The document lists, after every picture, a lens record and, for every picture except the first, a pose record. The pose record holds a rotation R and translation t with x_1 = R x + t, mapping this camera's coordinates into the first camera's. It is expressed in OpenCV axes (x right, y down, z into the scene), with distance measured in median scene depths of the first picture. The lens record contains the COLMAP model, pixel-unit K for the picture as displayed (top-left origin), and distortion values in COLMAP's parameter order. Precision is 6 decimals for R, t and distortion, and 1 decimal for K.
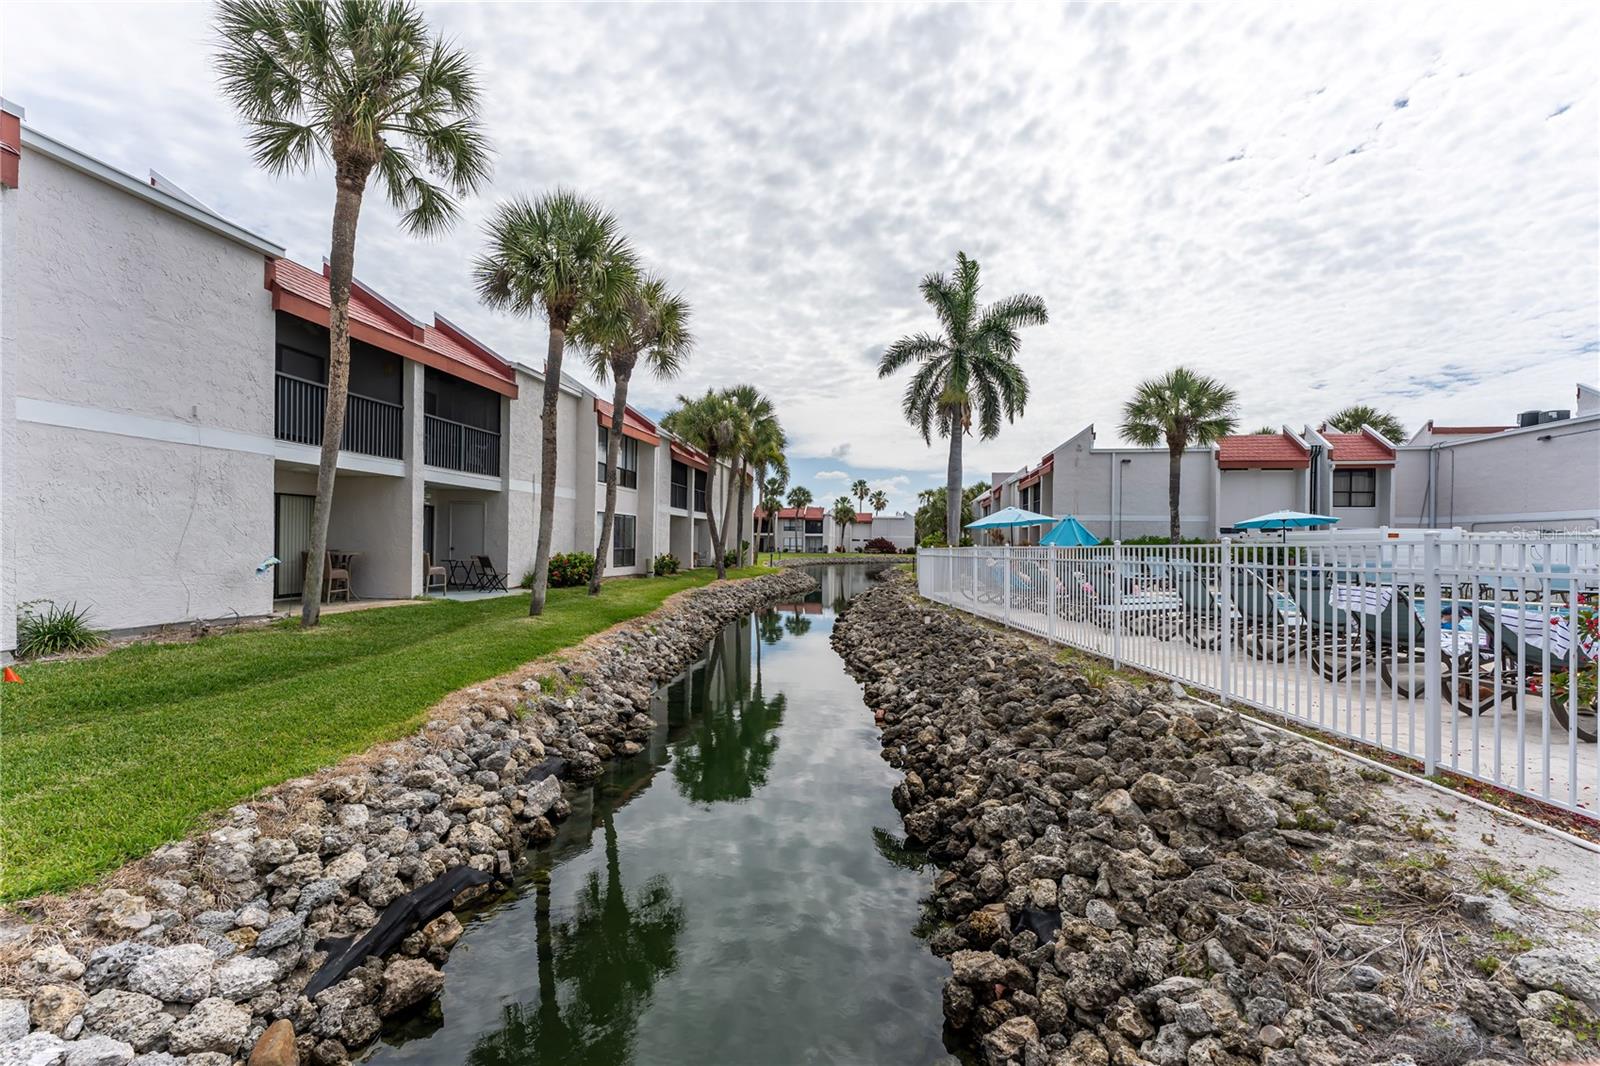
lens RADIAL K [[635.8, 0, 800.0], [0, 635.8, 533.0], [0, 0, 1]] dist [0.000578, 0.000087]
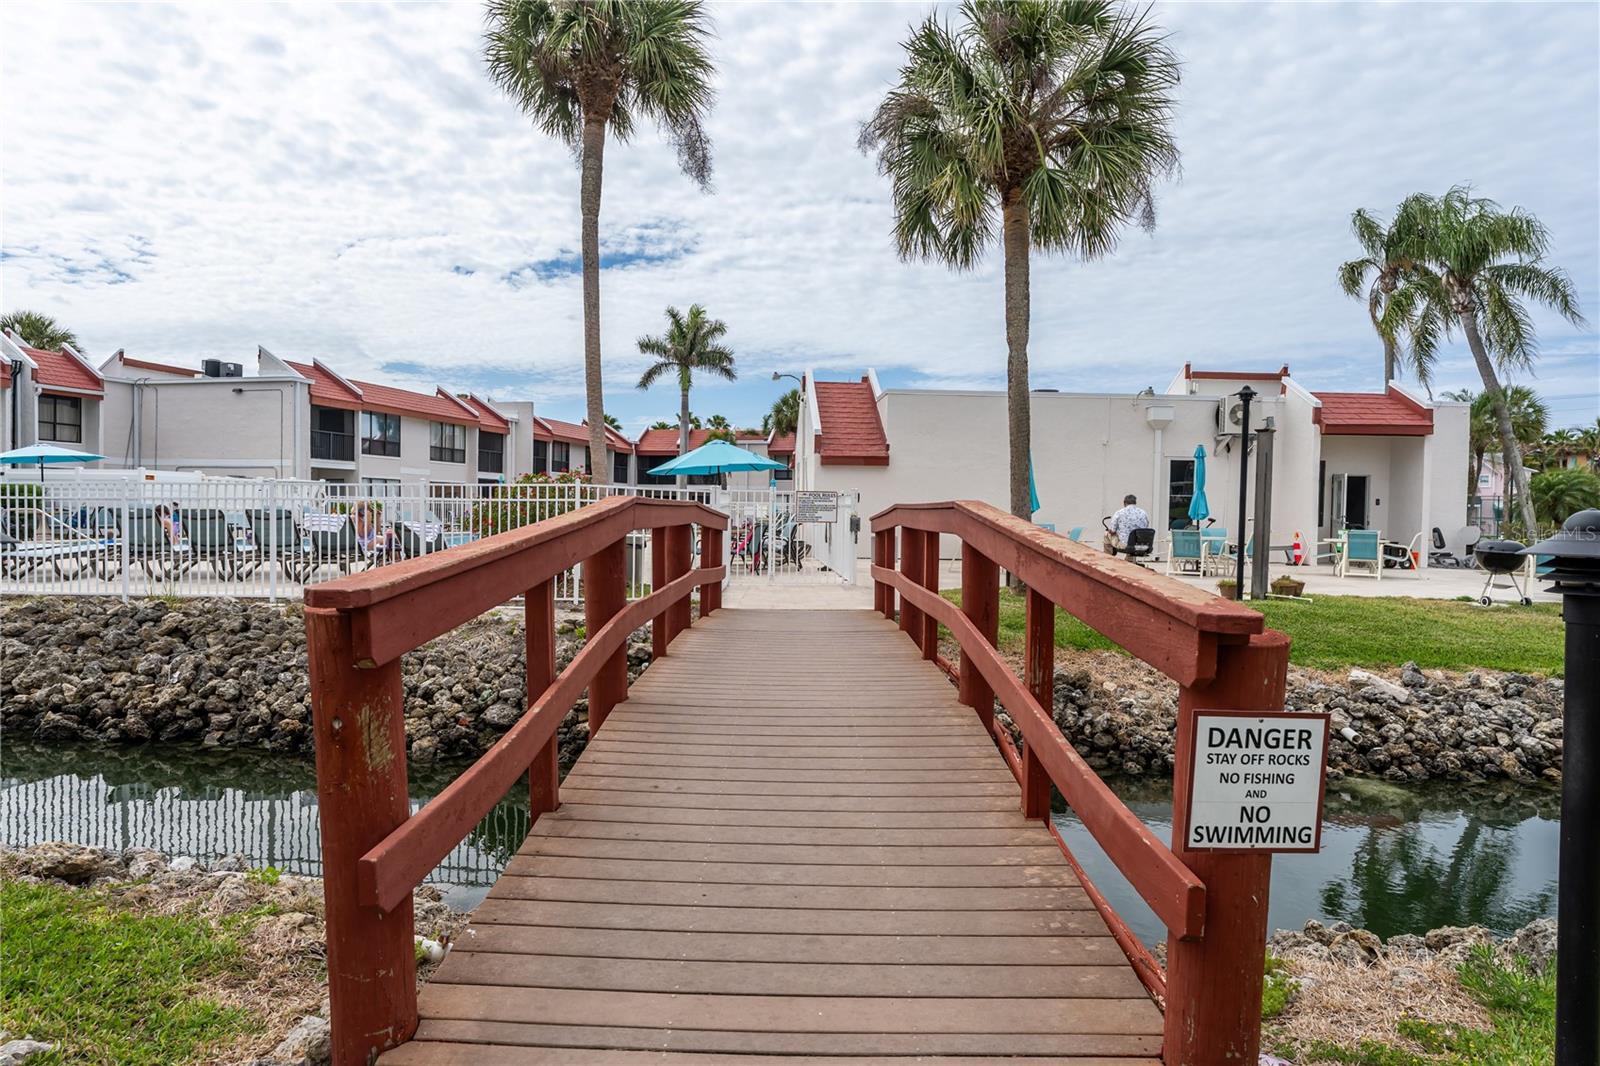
lens RADIAL K [[926.4, 0, 800.0], [0, 926.4, 533.0], [0, 0, 1]] dist [0.000243, -0.000113]
pose [[0.065418, -0.036184, 0.997202, -0.292992], [-0.029814, 0.998825, 0.038199, 0.003732], [-0.997412, -0.032229, 0.064262, -0.055267]]
